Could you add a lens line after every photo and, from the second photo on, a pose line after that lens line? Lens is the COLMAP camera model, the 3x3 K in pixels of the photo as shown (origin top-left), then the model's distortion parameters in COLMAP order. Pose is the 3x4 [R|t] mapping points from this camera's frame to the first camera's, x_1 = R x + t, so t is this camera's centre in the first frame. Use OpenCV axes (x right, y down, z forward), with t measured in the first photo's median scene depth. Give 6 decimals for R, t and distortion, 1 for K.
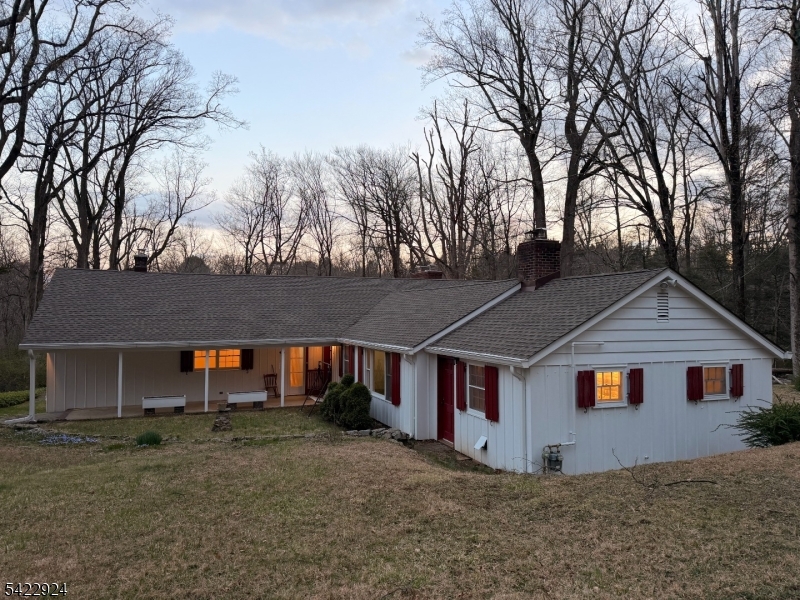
lens RADIAL K [[551.4, 0, 398.5], [0, 551.4, 304.6], [0, 0, 1]] dist [0.069944, -0.040711]
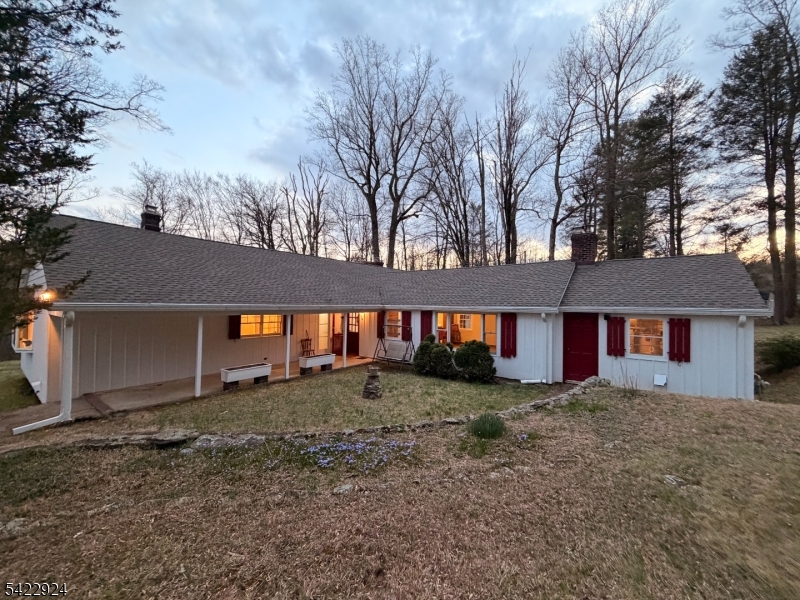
lens RADIAL K [[316.6, 0, 398.5], [0, 316.6, 300.2], [0, 0, 1]] dist [-0.008712, 0.000159]
pose [[0.857607, 0.020582, 0.513894, -0.409832], [-0.022909, 0.999736, -0.001808, 0.050325], [-0.513795, -0.010222, 0.857852, 0.403039]]
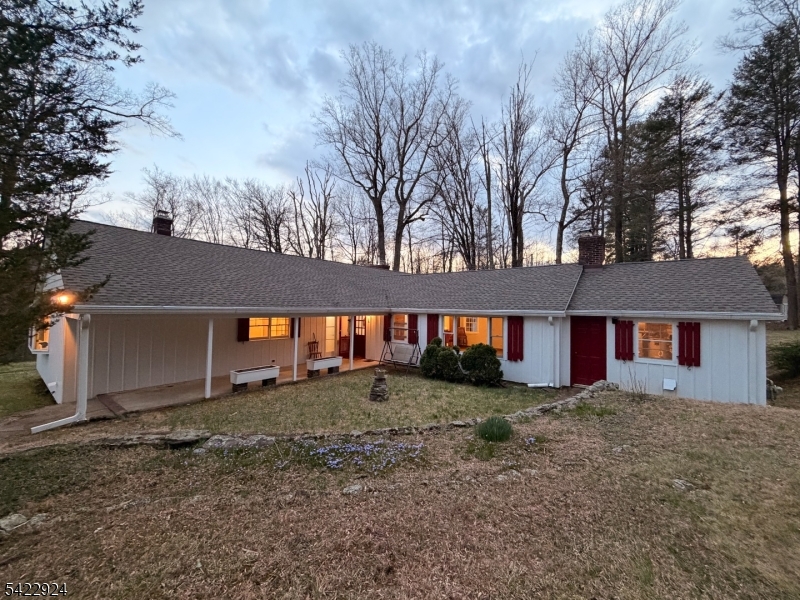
lens RADIAL K [[316.6, 0, 398.4], [0, 316.6, 300.5], [0, 0, 1]] dist [-0.008712, 0.000159]
pose [[0.867028, 0.026057, 0.497578, -0.412431], [-0.024391, 0.999654, -0.009848, 0.050027], [-0.497662, -0.003598, 0.867364, 0.401321]]
